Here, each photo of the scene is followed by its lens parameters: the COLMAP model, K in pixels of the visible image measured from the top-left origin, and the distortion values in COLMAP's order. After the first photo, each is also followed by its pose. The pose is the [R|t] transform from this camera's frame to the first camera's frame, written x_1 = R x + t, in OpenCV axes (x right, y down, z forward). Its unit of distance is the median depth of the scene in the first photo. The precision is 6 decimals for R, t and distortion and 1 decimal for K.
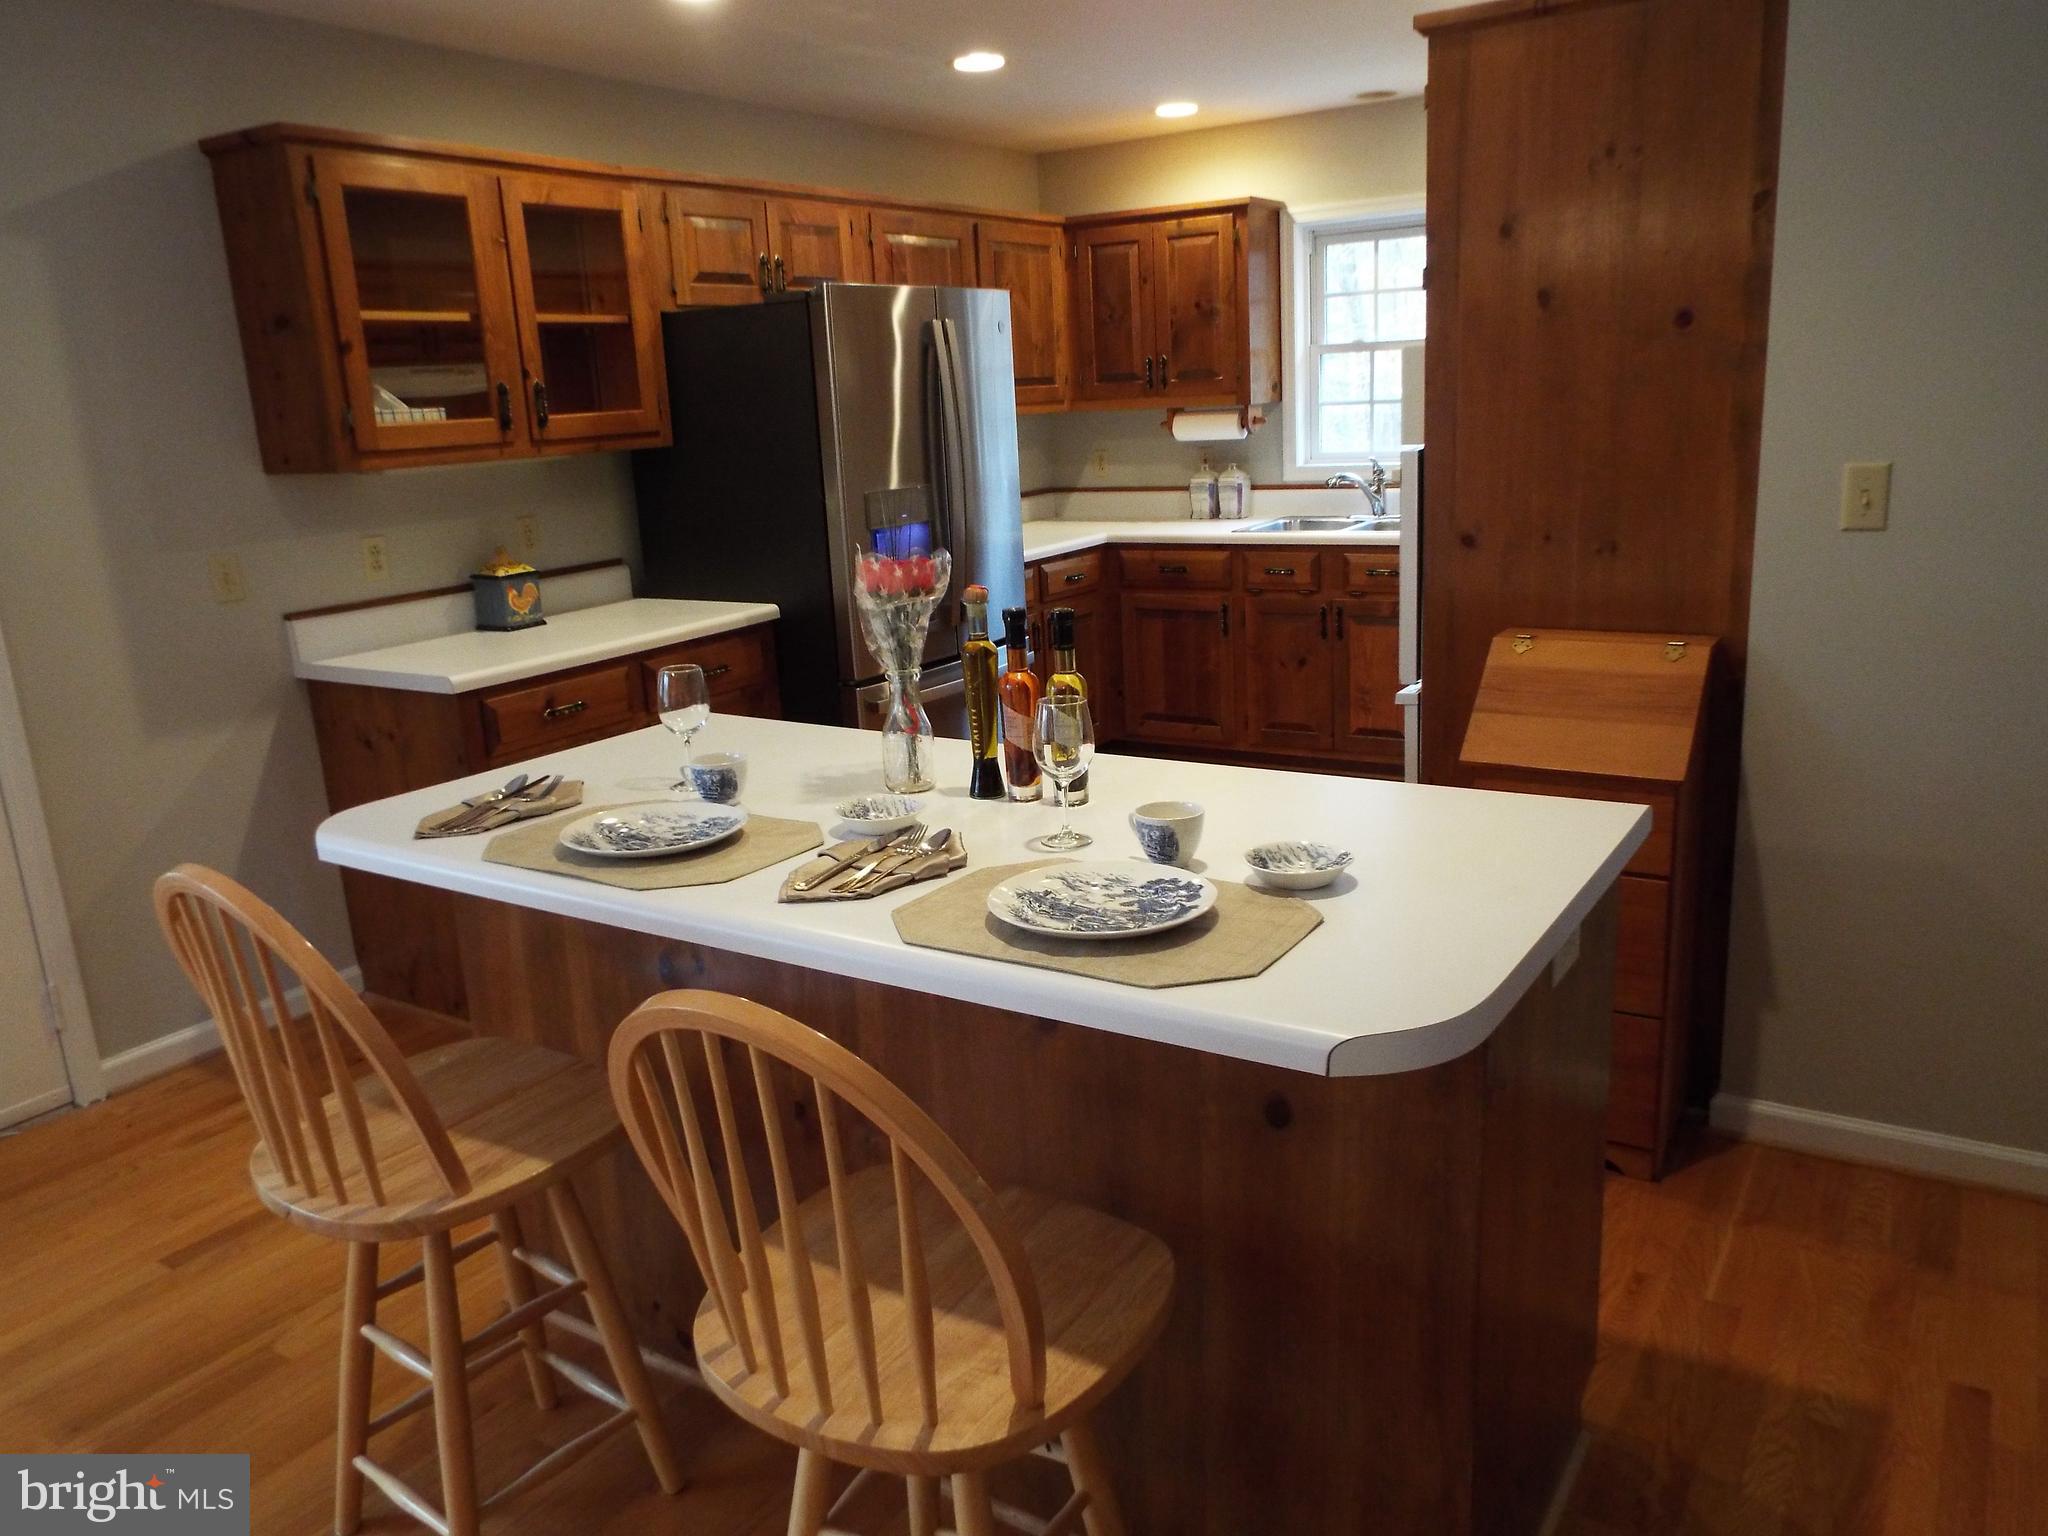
lens RADIAL K [[1508.7, 0, 1015.8], [0, 1508.7, 770.8], [0, 0, 1]] dist [-0.008570, 0.000224]
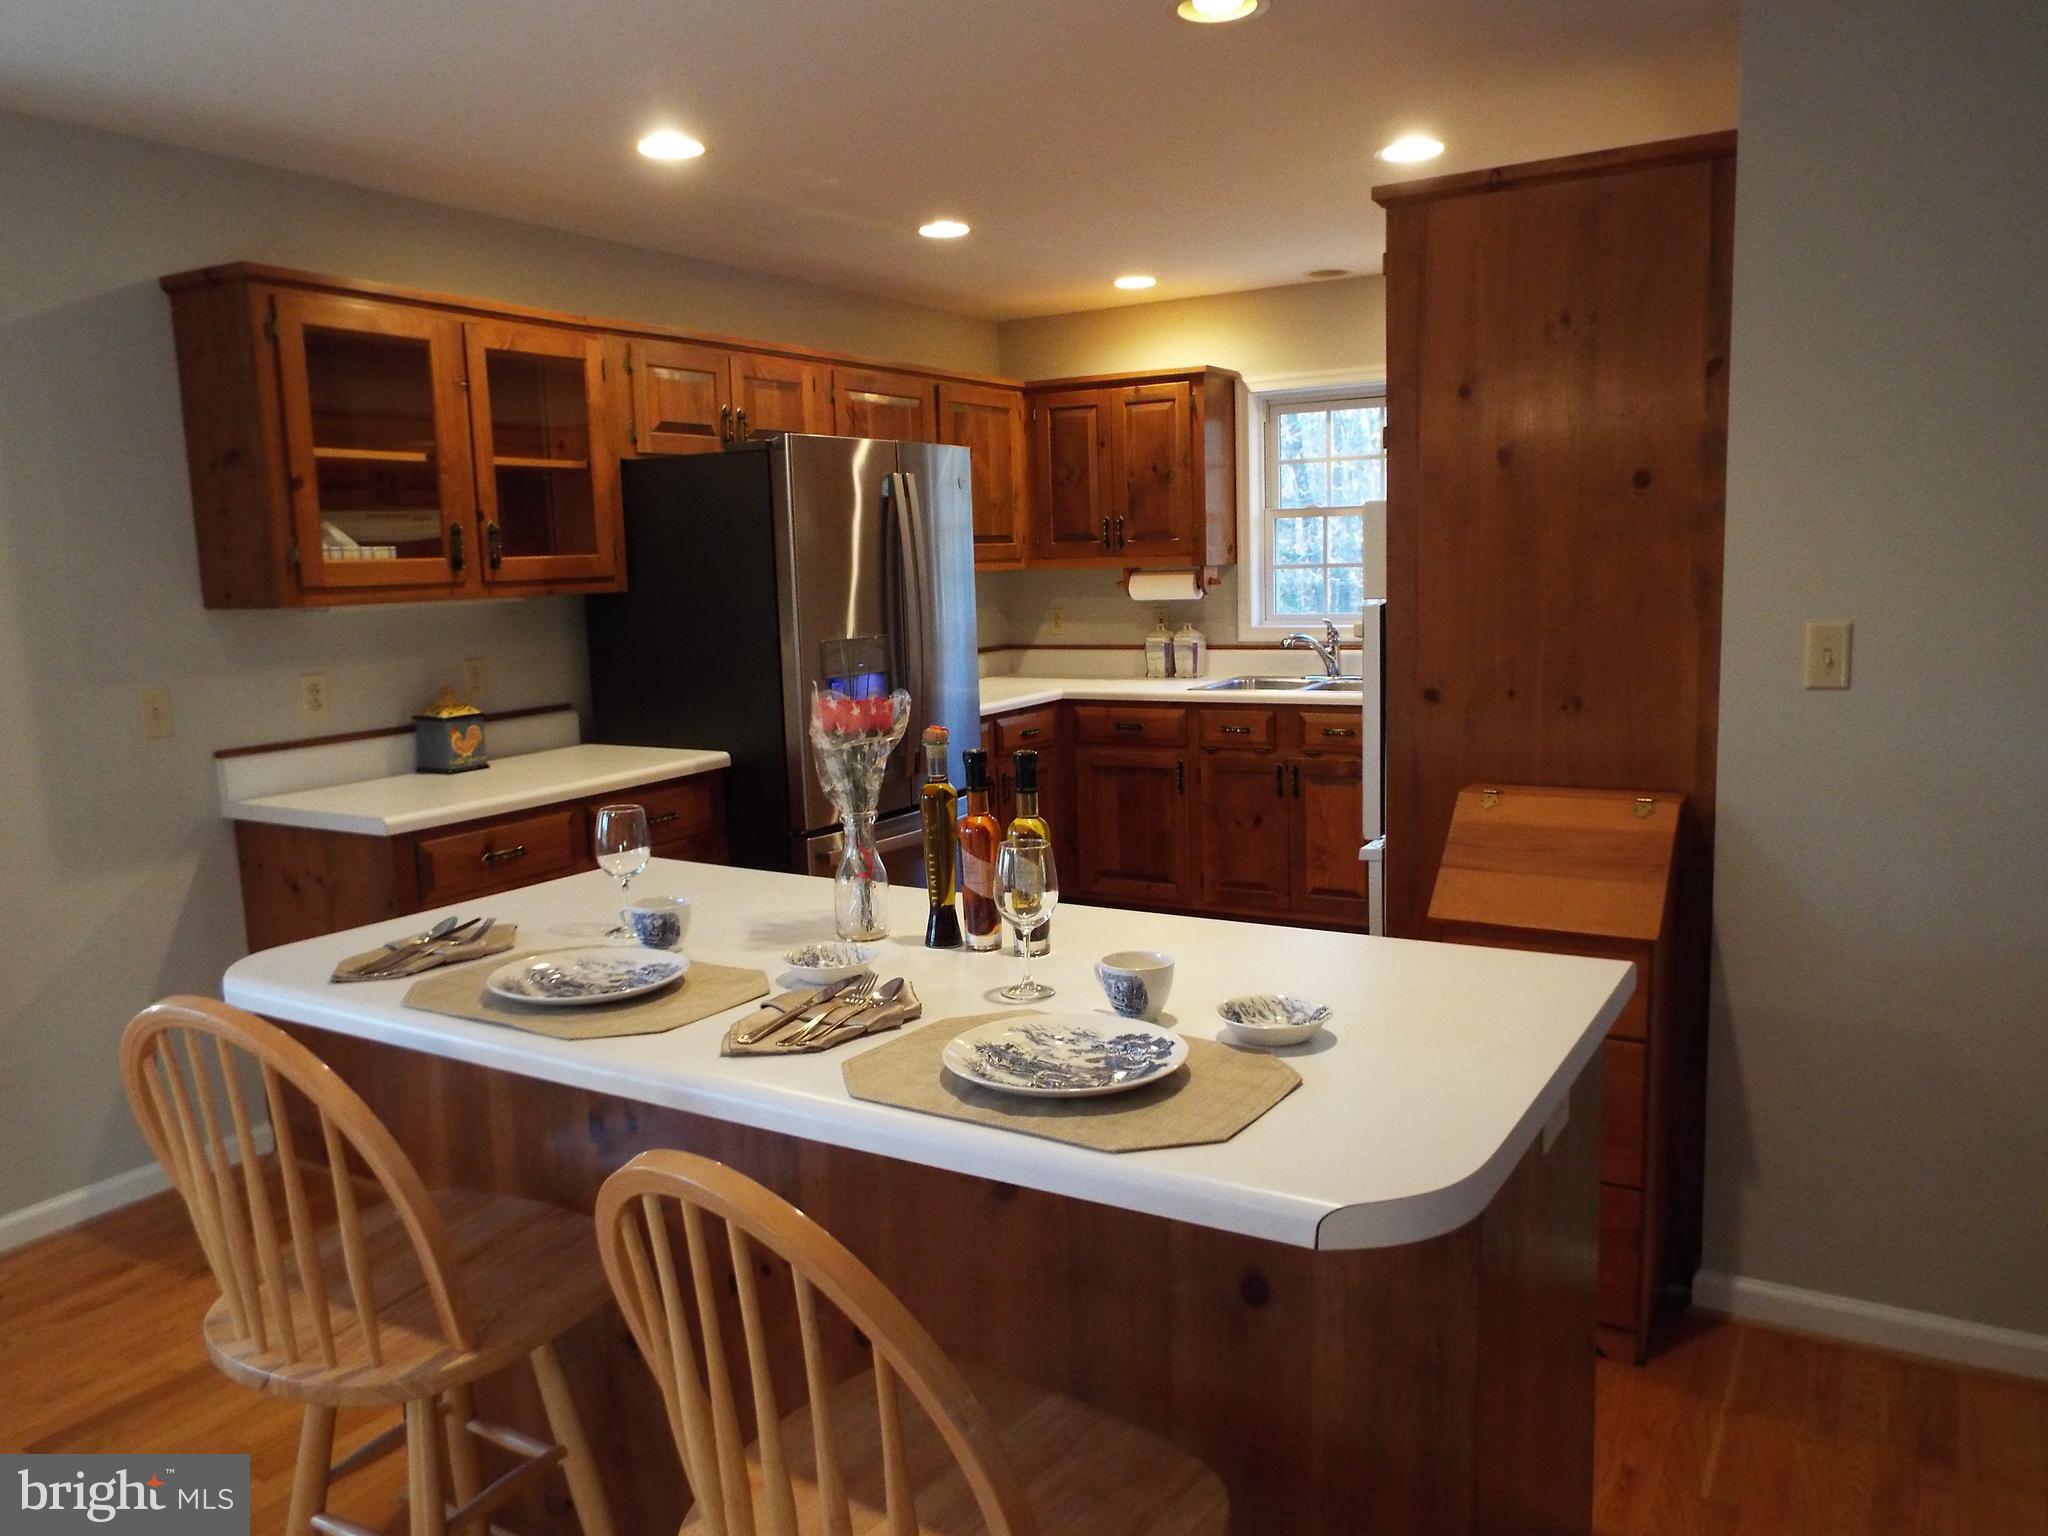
lens RADIAL K [[1508.7, 0, 1015.8], [0, 1508.7, 770.8], [0, 0, 1]] dist [-0.008570, 0.000224]
pose [[0.999341, 0.016110, 0.032517, -0.003714], [-0.012557, 0.994218, -0.106647, 0.004901], [-0.034047, 0.106168, 0.993765, 0.024484]]
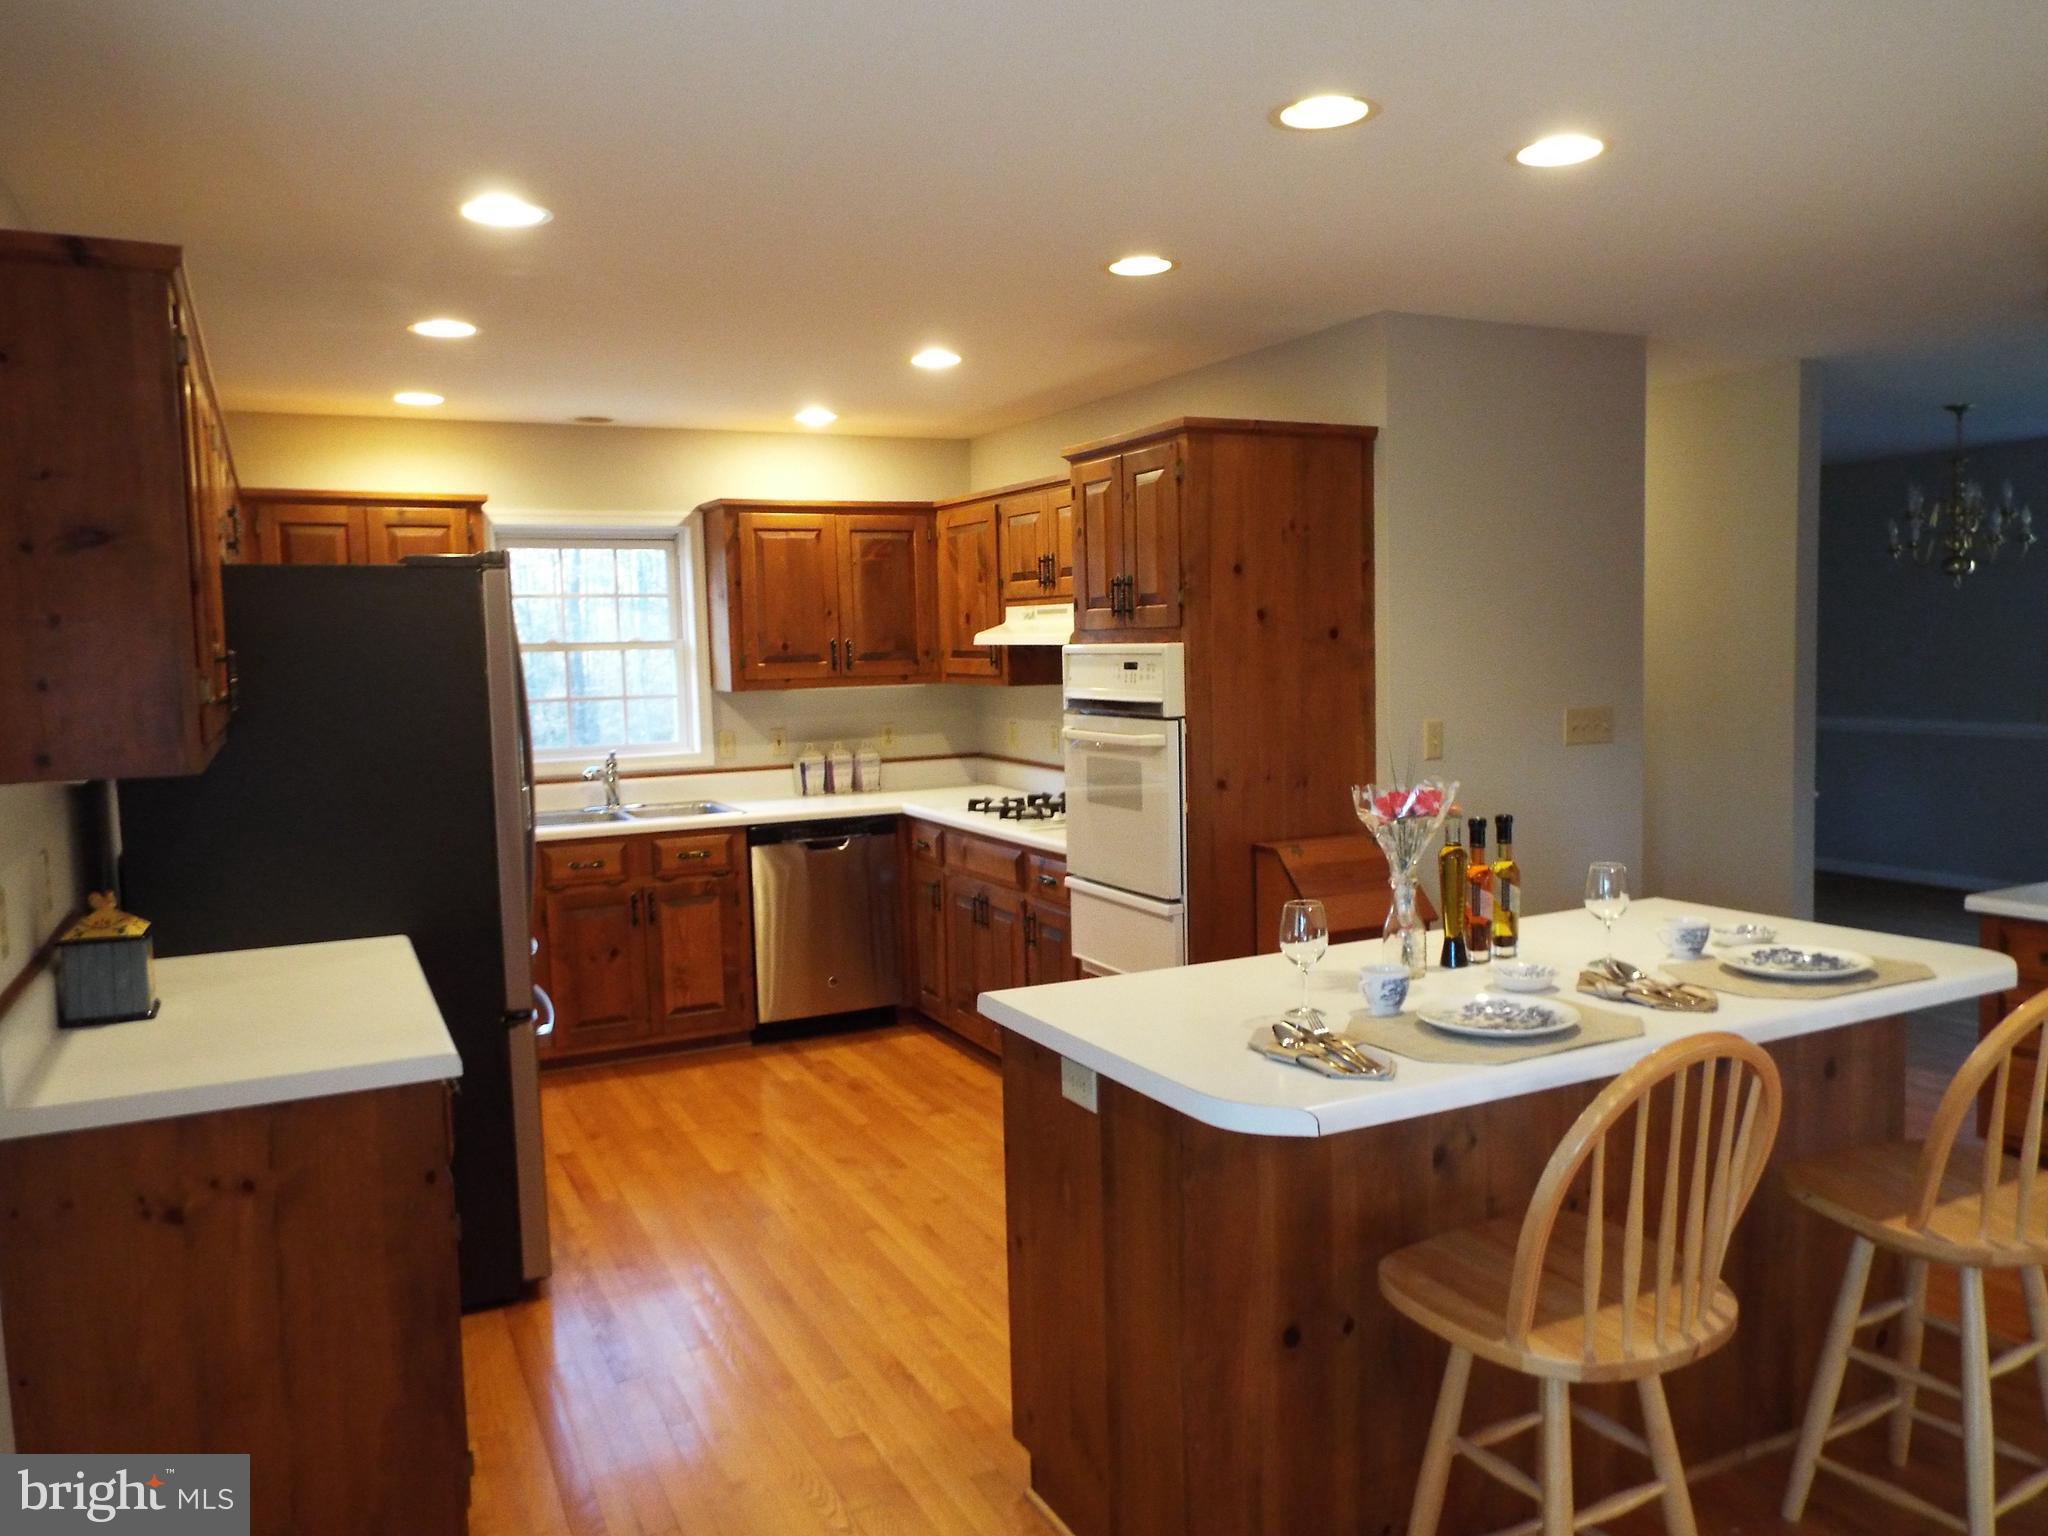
lens RADIAL K [[1540.2, 0, 1024.0], [0, 1540.2, 768.0], [0, 0, 1]] dist [0.010371, 0.014067]
pose [[0.511645, -0.035663, 0.858456, -0.829511], [0.212329, 0.973397, -0.086112, -0.071327], [-0.832548, 0.226334, 0.505606, 0.368787]]
